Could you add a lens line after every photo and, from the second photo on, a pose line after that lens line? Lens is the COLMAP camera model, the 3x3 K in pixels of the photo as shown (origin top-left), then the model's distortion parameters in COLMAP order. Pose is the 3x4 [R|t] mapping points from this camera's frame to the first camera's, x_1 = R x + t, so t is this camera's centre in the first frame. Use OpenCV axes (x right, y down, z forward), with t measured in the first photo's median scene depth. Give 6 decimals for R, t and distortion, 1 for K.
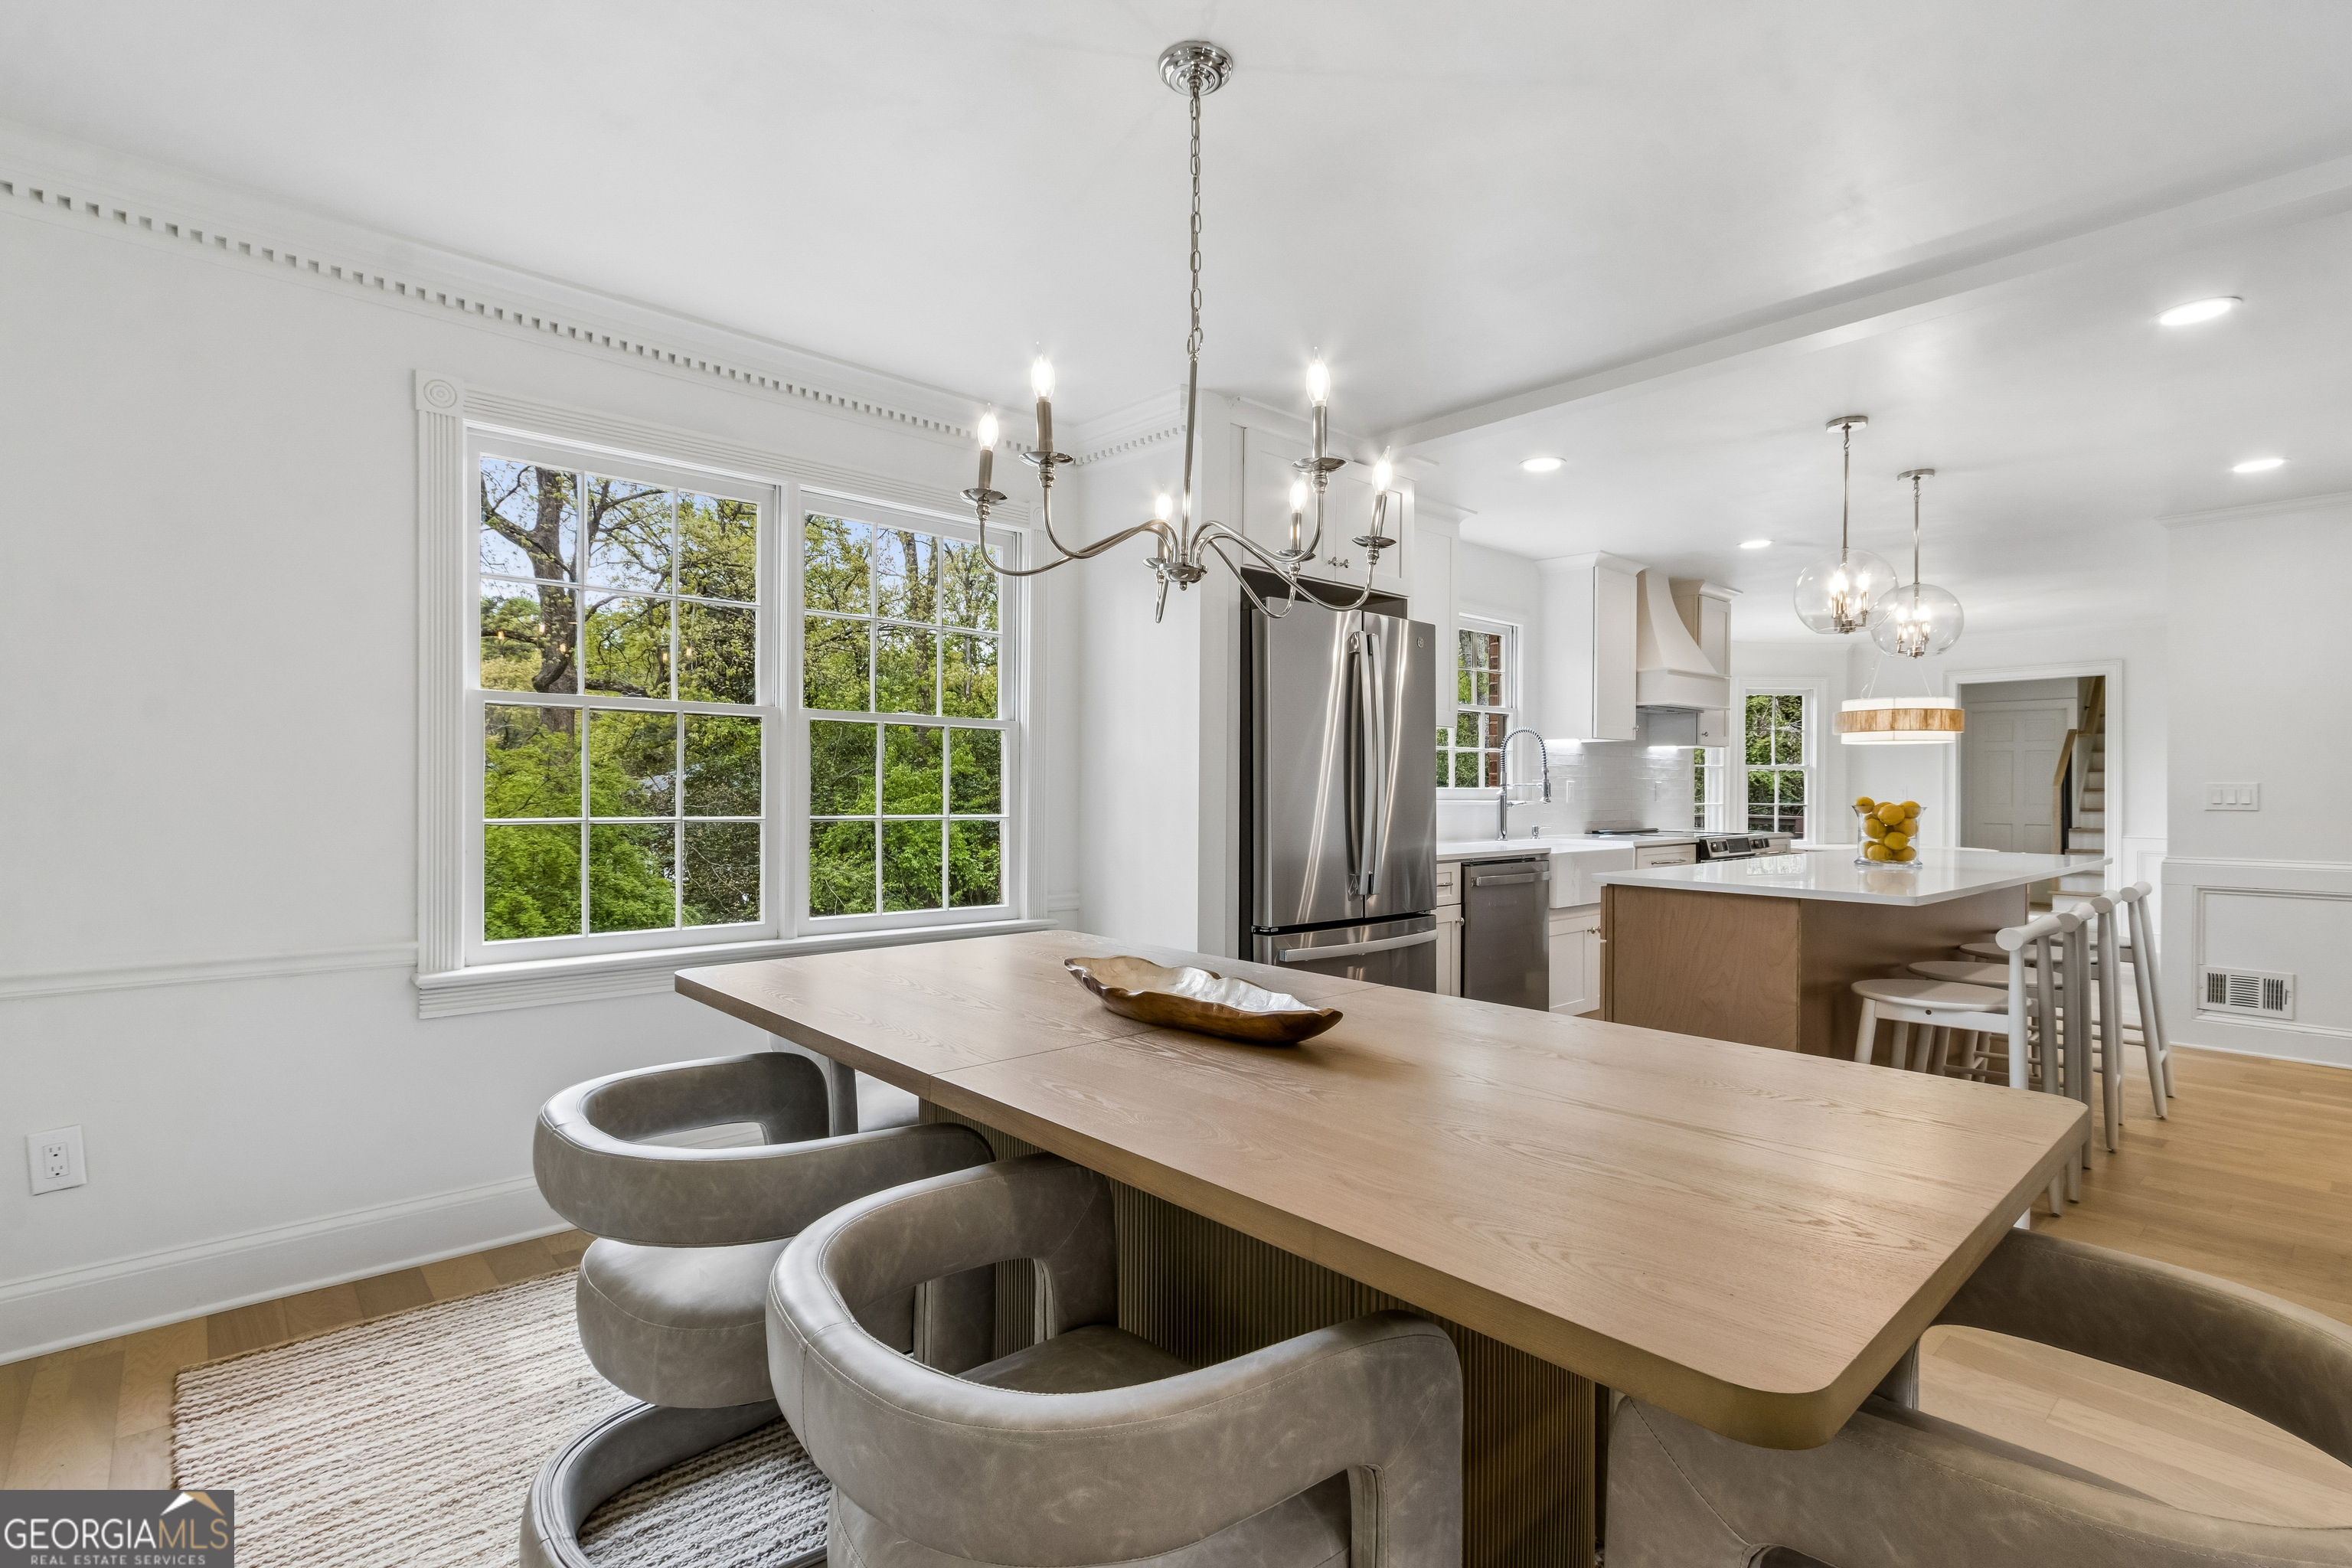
lens RADIAL K [[1086.4, 0, 1158.4], [0, 1086.4, 798.4], [0, 0, 1]] dist [0.004943, -0.002431]
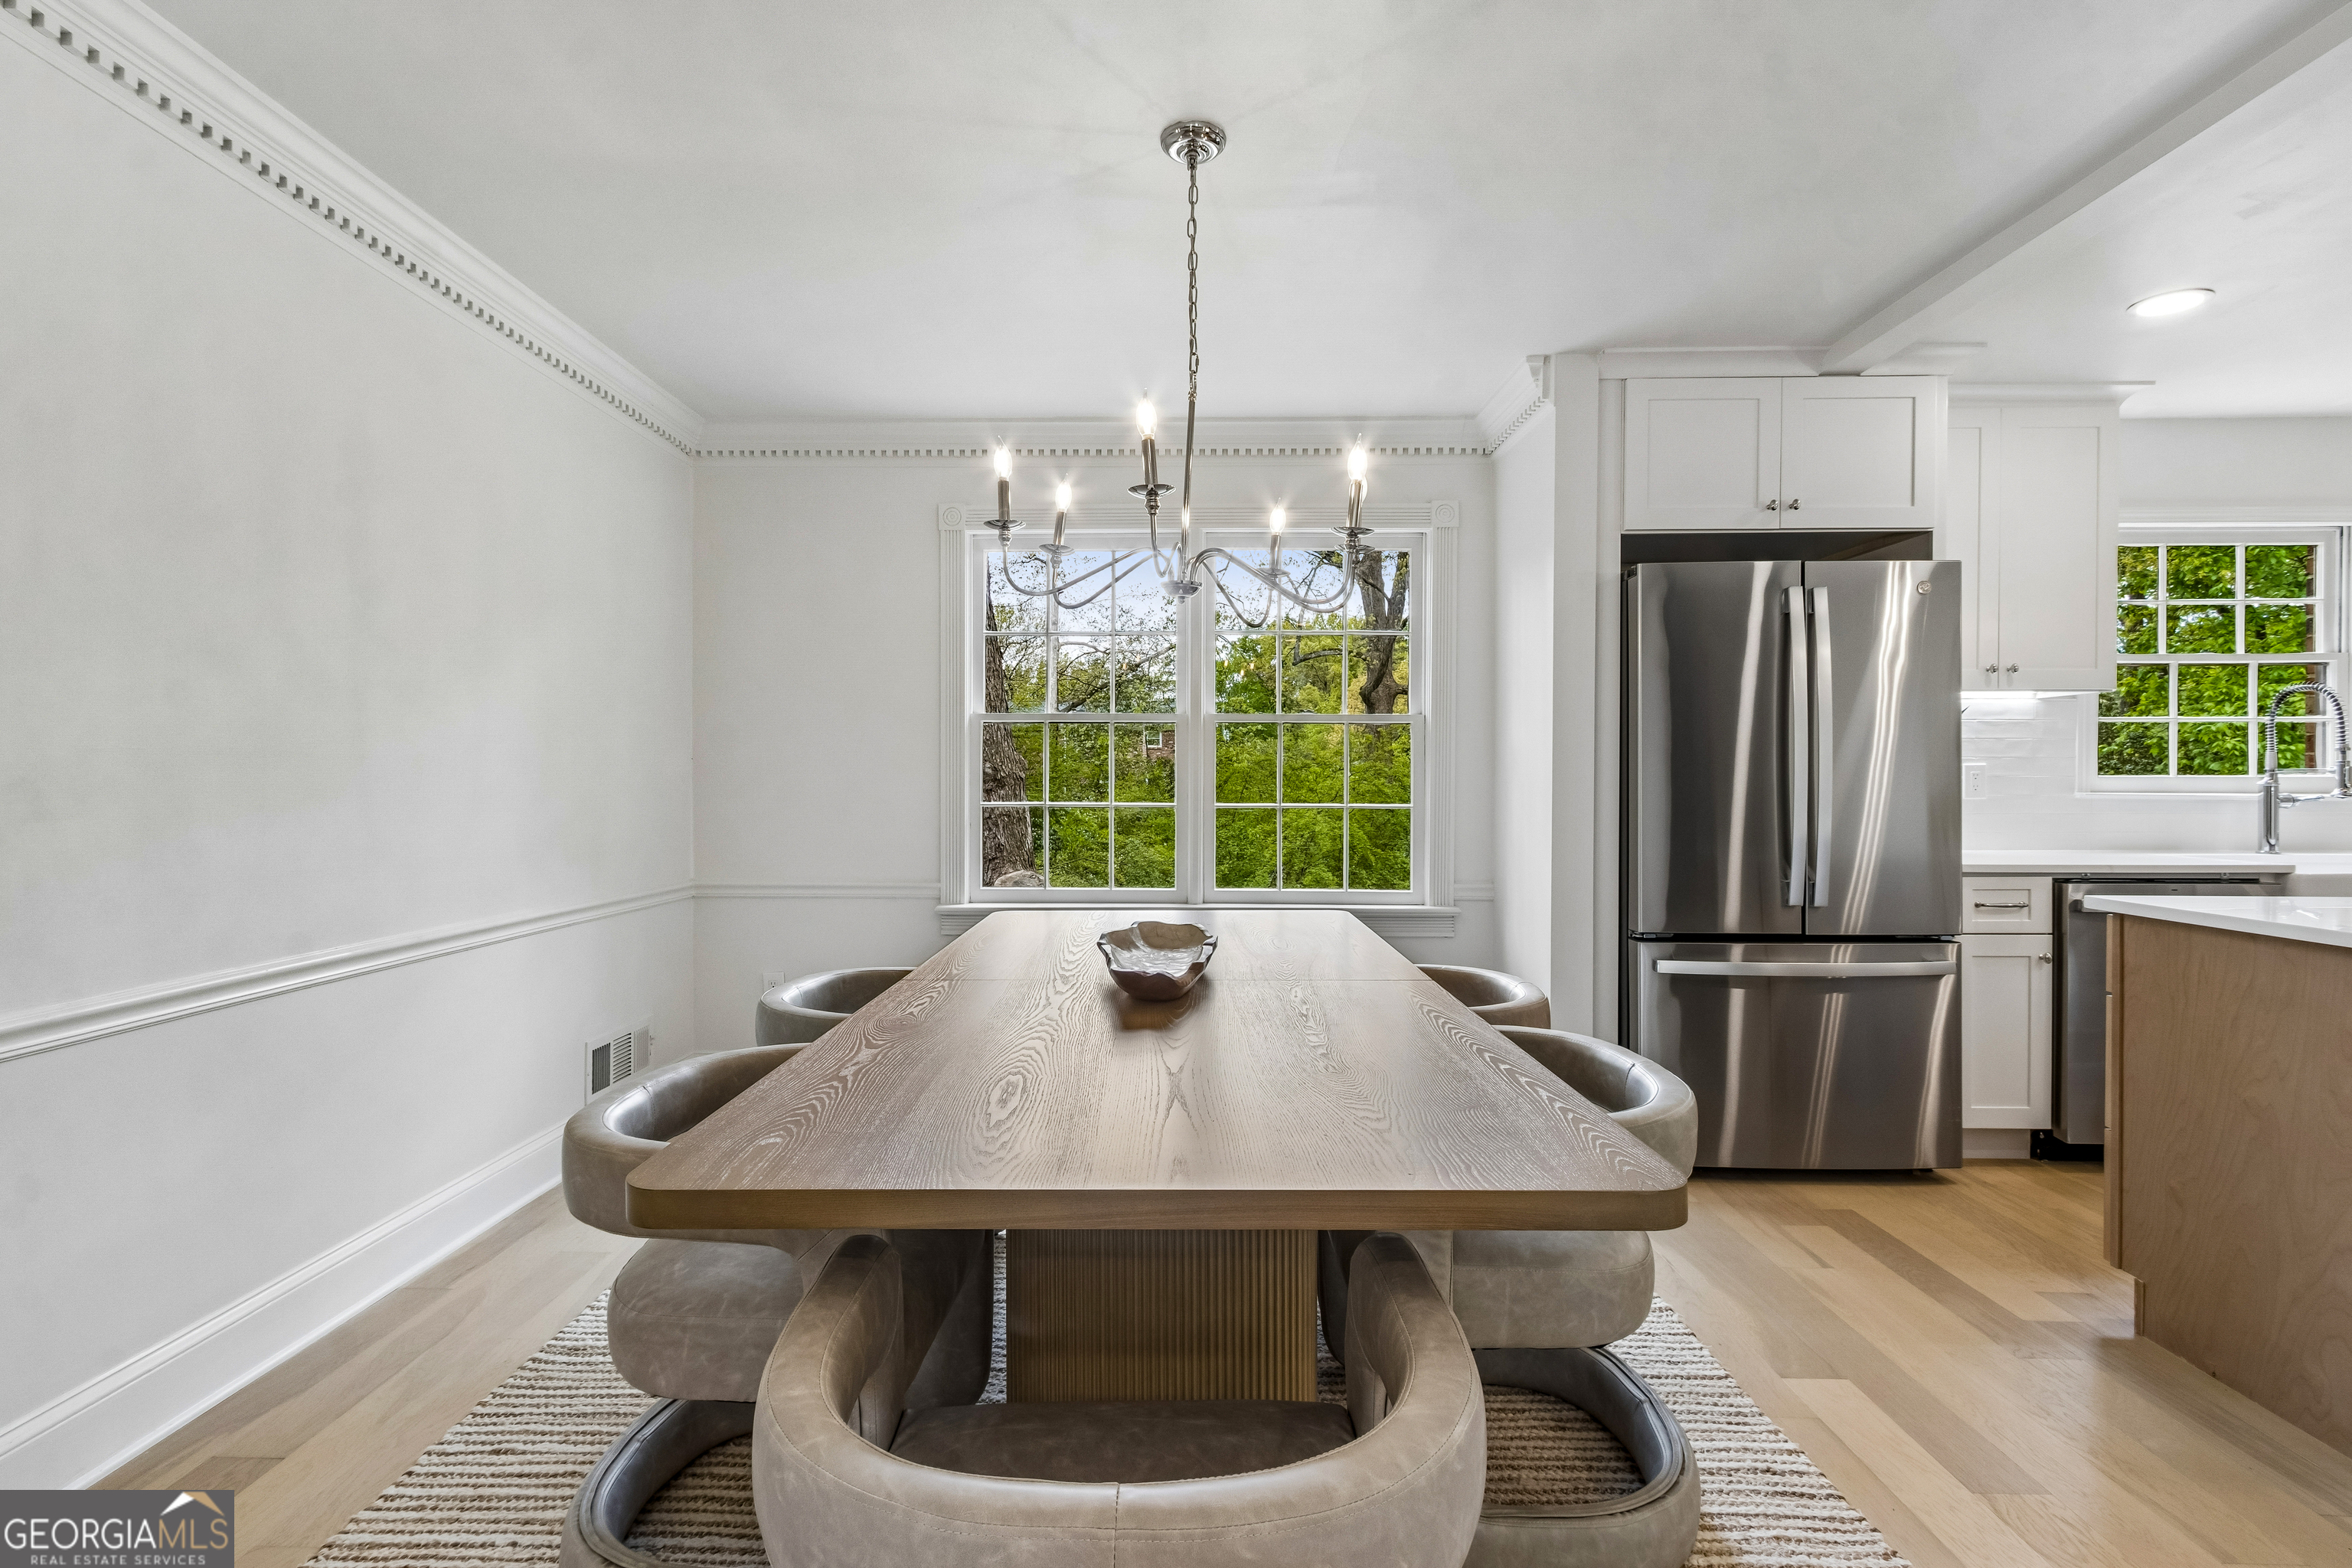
lens RADIAL K [[1086.4, 0, 1166.9], [0, 1086.4, 789.2], [0, 0, 1]] dist [0.004943, -0.002431]
pose [[0.736858, 0.000115, -0.676047, 0.248686], [-0.002410, 0.999994, -0.002456, 0.001918], [0.676043, 0.003439, 0.736854, 0.047057]]
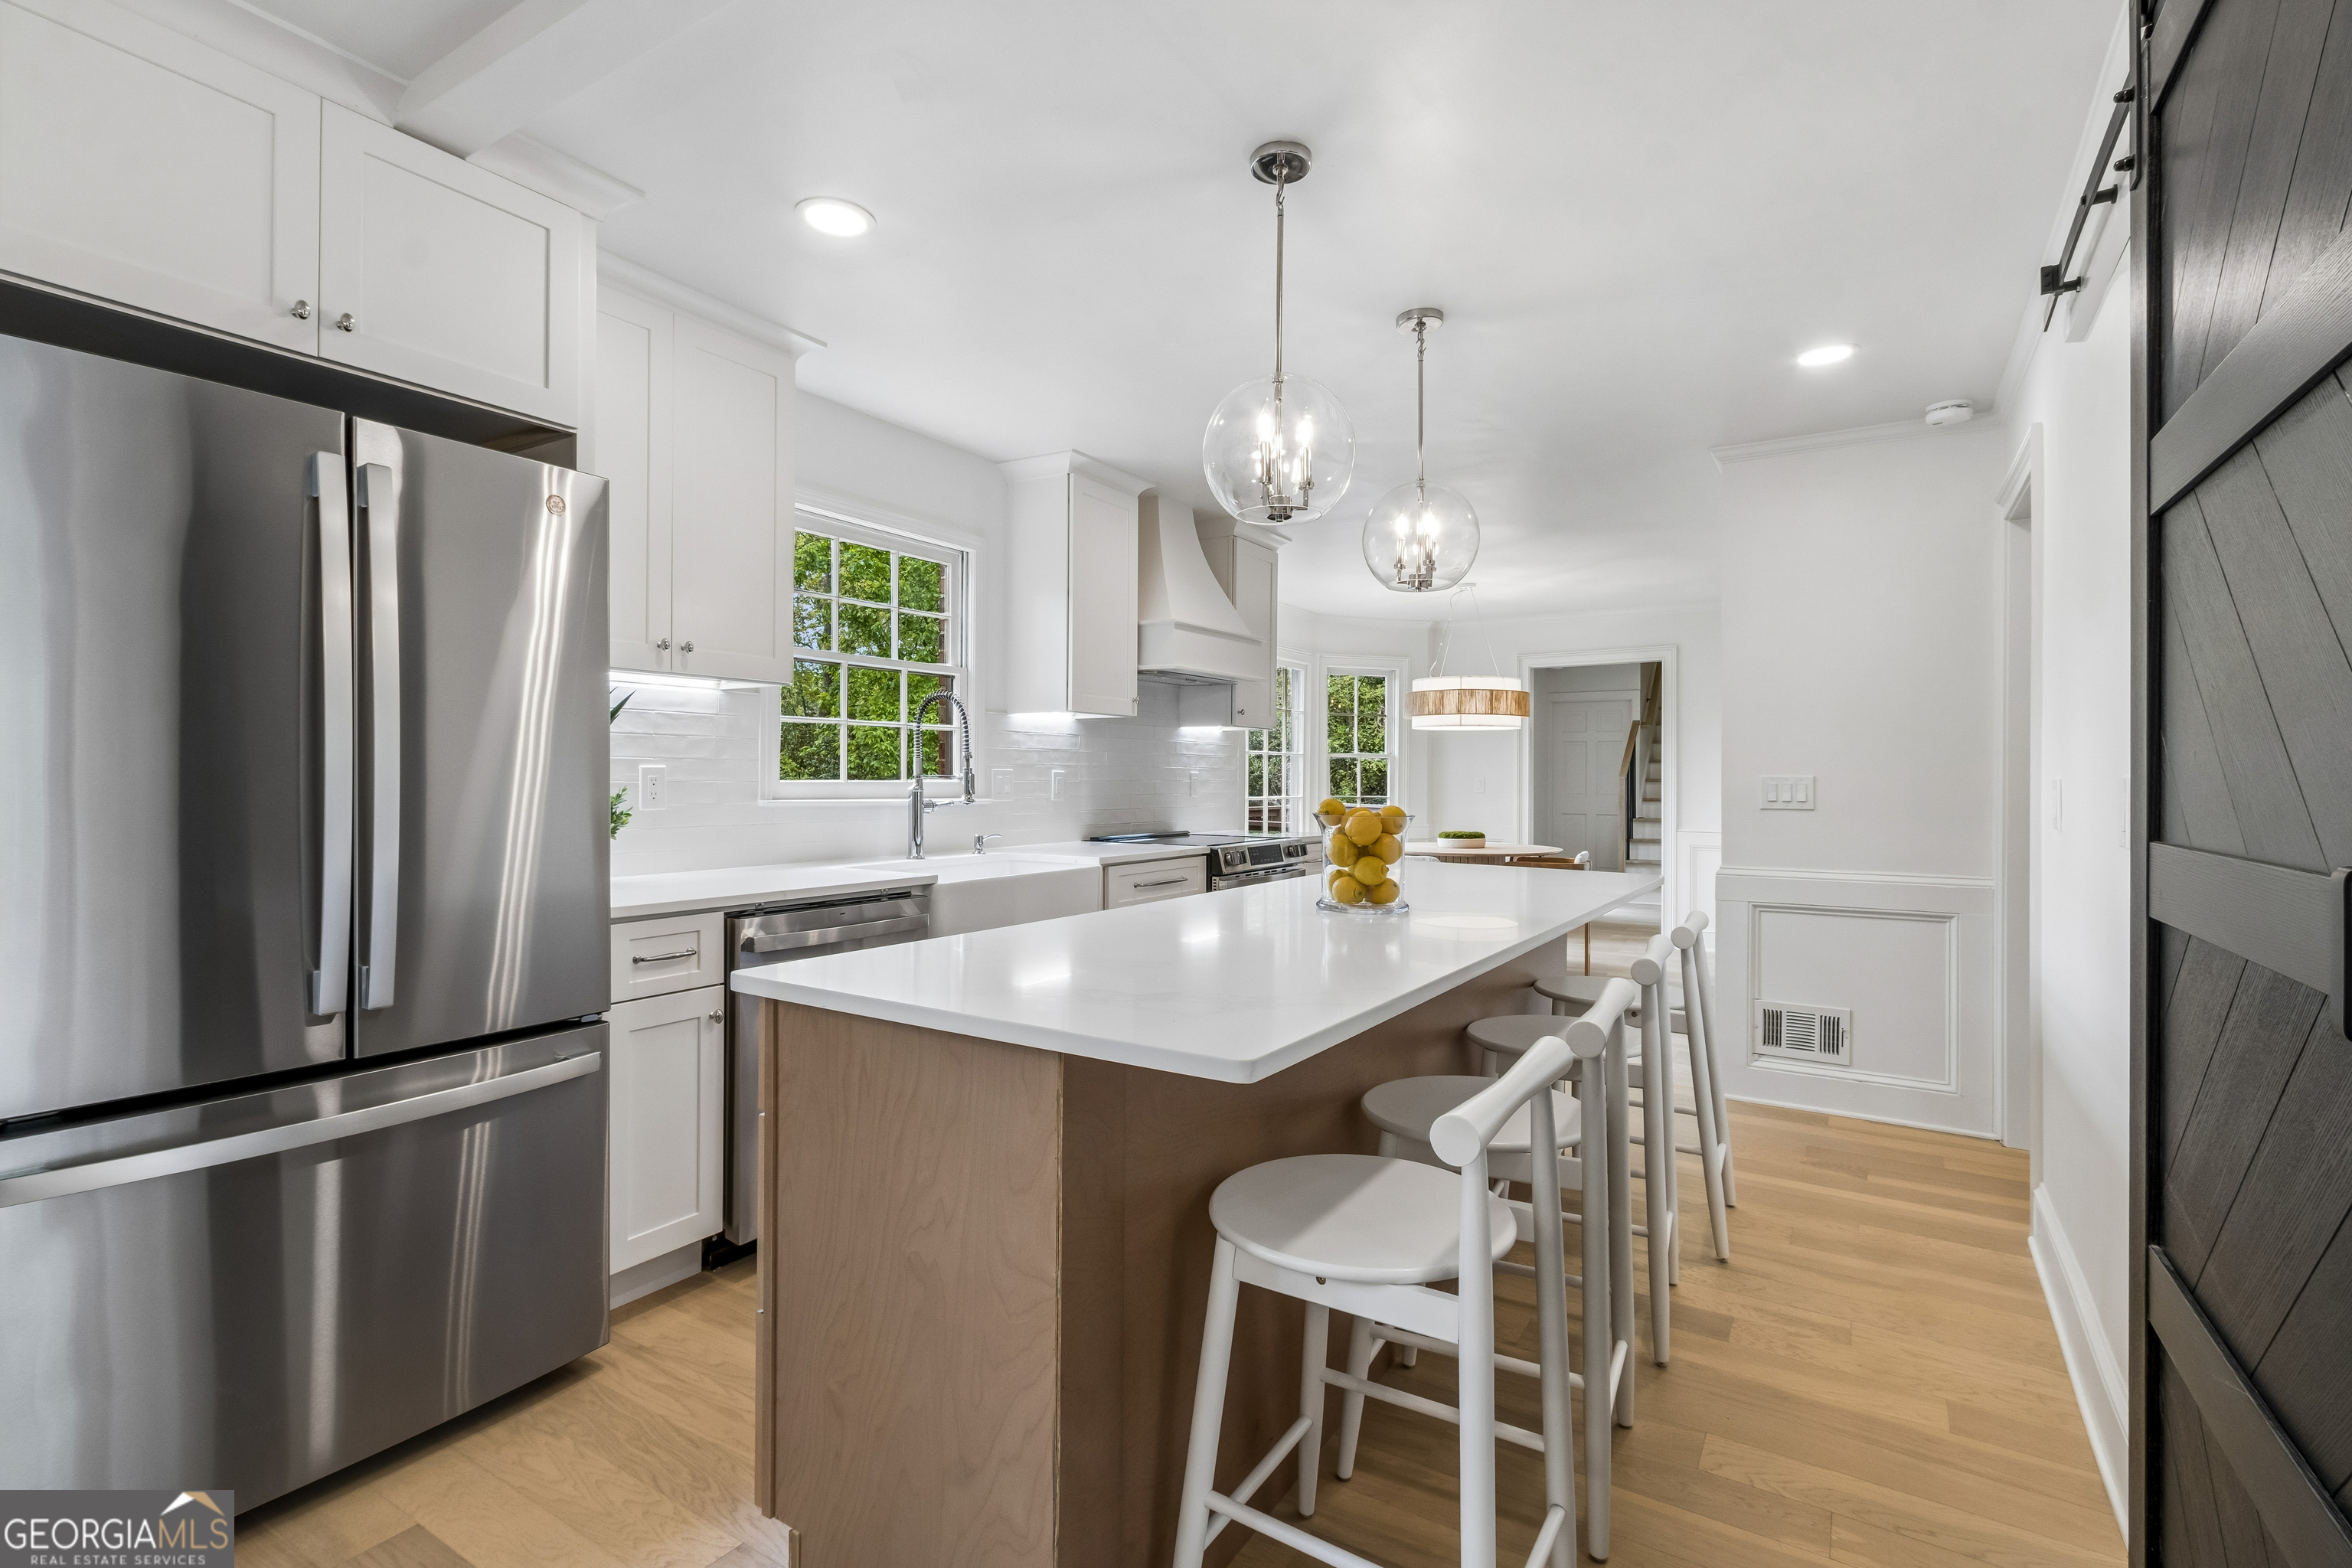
lens RADIAL K [[1086.4, 0, 1159.6], [0, 1086.4, 784.8], [0, 0, 1]] dist [0.004943, -0.002431]
pose [[0.961258, -0.000757, 0.275650, 0.254027], [0.000947, 0.999999, -0.000557, -0.006288], [-0.275649, 0.000796, 0.961258, 0.284529]]
